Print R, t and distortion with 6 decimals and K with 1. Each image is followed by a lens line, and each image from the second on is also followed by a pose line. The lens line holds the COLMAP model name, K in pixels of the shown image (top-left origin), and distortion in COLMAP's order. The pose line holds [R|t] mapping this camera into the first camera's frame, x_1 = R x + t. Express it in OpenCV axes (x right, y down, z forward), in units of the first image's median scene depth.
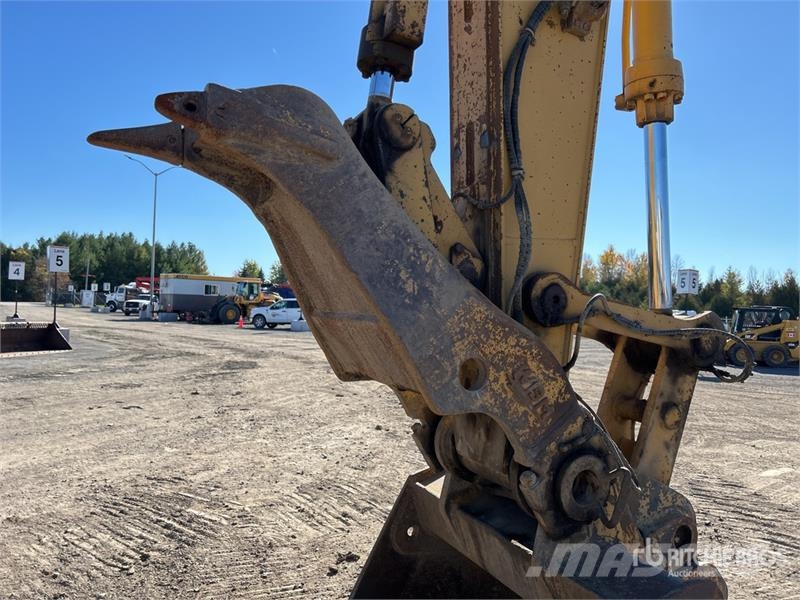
lens RADIAL K [[601.3, 0, 400.6], [0, 601.3, 289.9], [0, 0, 1]] dist [0.064473, -0.076028]
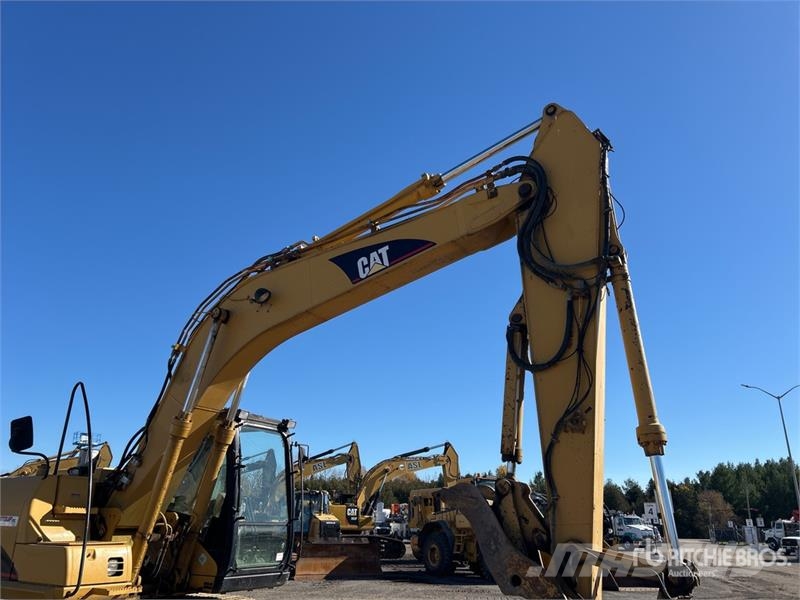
lens RADIAL K [[601.7, 0, 400.1], [0, 601.7, 295.0], [0, 0, 1]] dist [0.065393, -0.078138]
pose [[0.551818, -0.309386, -0.774452, 0.063803], [0.016746, 0.932563, -0.360618, -0.002403], [0.833796, 0.186027, 0.519787, -0.031333]]
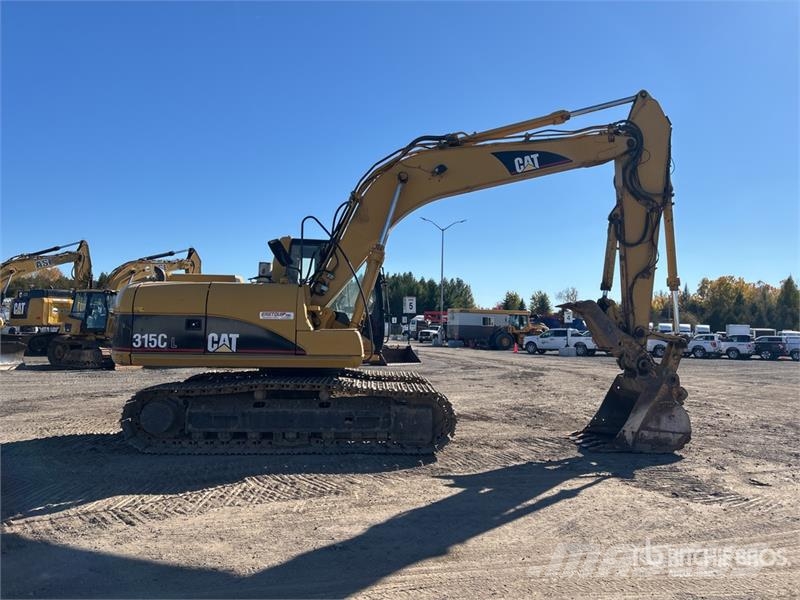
lens RADIAL K [[594.4, 0, 397.1], [0, 594.4, 295.7], [0, 0, 1]] dist [0.080662, -0.083537]
pose [[0.908428, -0.032363, -0.416787, 0.015831], [0.015980, 0.998959, -0.042736, -0.003342], [0.417736, 0.032162, 0.907999, -0.143461]]
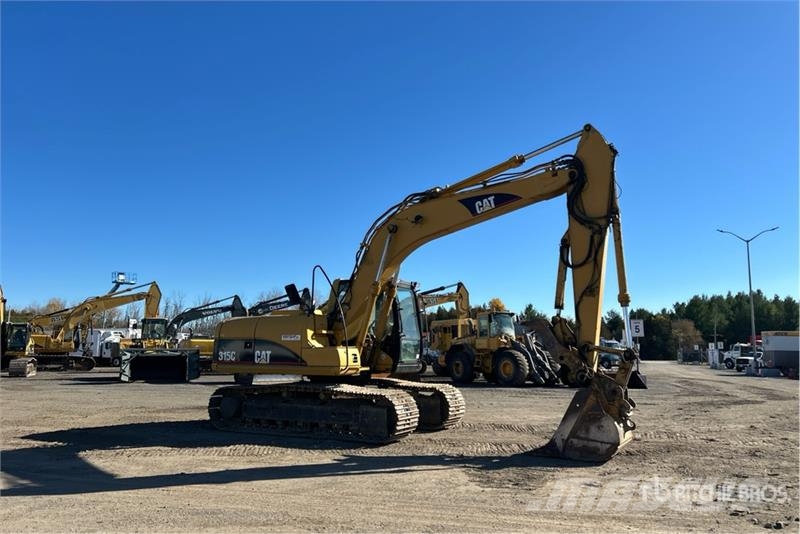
lens RADIAL K [[596.2, 0, 416.7], [0, 596.2, 270.3], [0, 0, 1]] dist [0.101824, -0.158069]
pose [[0.579359, -0.128788, -0.804834, 0.121867], [0.024308, 0.989729, -0.140876, 0.001978], [0.814710, 0.062054, 0.576538, -0.110242]]
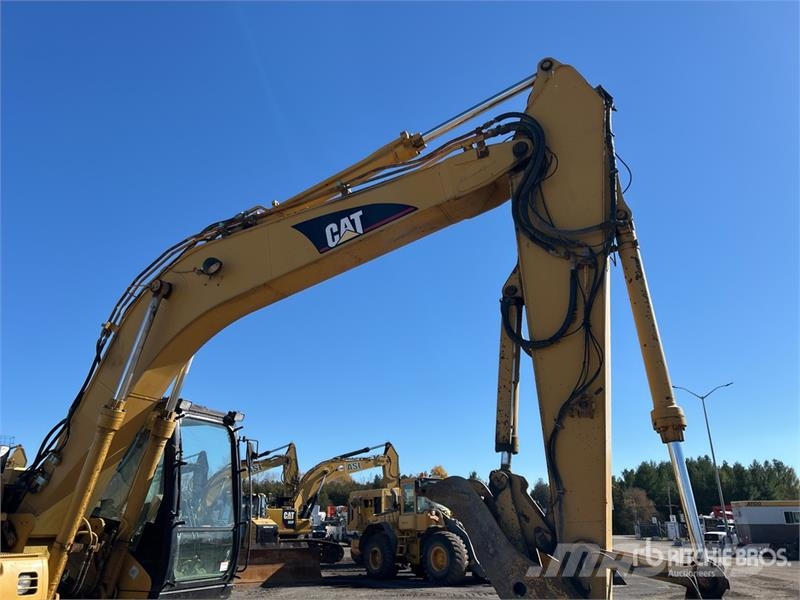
lens RADIAL K [[601.3, 0, 400.6], [0, 601.3, 289.9], [0, 0, 1]] dist [0.064473, -0.076028]
pose [[0.634147, -0.305945, -0.710109, 0.050071], [0.036429, 0.929190, -0.367803, -0.002560], [0.772354, 0.207372, 0.600388, -0.028719]]
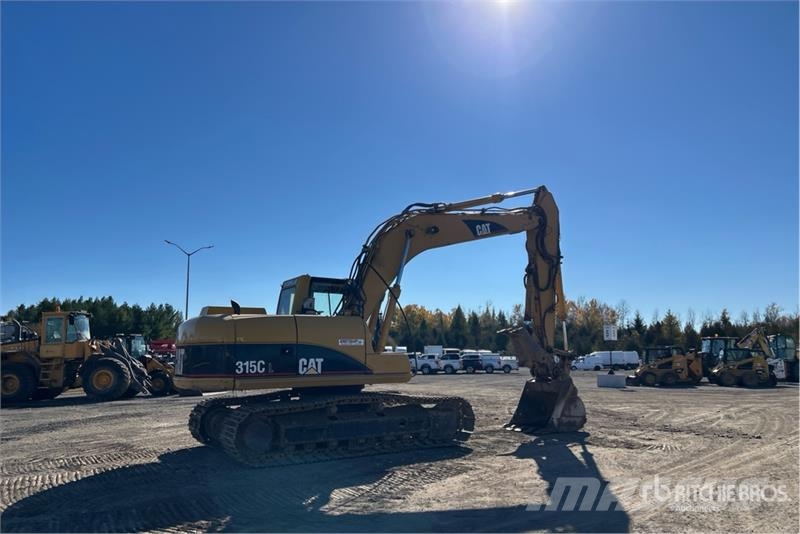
lens RADIAL K [[593.6, 0, 391.9], [0, 593.6, 269.8], [0, 0, 1]] dist [0.056429, -0.002627]
pose [[0.997918, -0.030896, 0.056605, -0.066962], [0.037328, 0.992507, -0.116346, -0.005594], [-0.052586, 0.118216, 0.991594, -0.202221]]
